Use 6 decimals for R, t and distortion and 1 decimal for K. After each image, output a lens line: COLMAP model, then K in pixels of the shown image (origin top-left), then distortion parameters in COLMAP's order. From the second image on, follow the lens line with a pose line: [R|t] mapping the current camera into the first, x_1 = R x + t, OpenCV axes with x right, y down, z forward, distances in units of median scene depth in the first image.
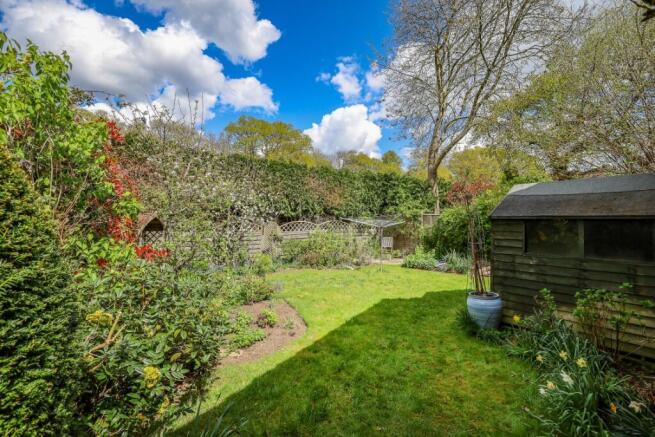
lens RADIAL K [[310.3, 0, 328.3], [0, 310.3, 218.0], [0, 0, 1]] dist [0.000855, -0.000298]
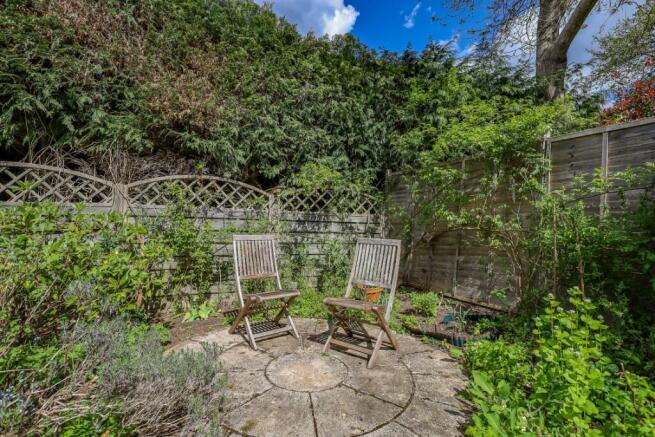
lens RADIAL K [[310.3, 0, 326.5], [0, 310.3, 218.5], [0, 0, 1]] dist [0.000855, -0.000298]
pose [[0.983150, 0.018738, -0.181839, 0.181760], [-0.020195, 0.999777, -0.006160, 0.046312], [0.181683, 0.009728, 0.983309, 0.726613]]
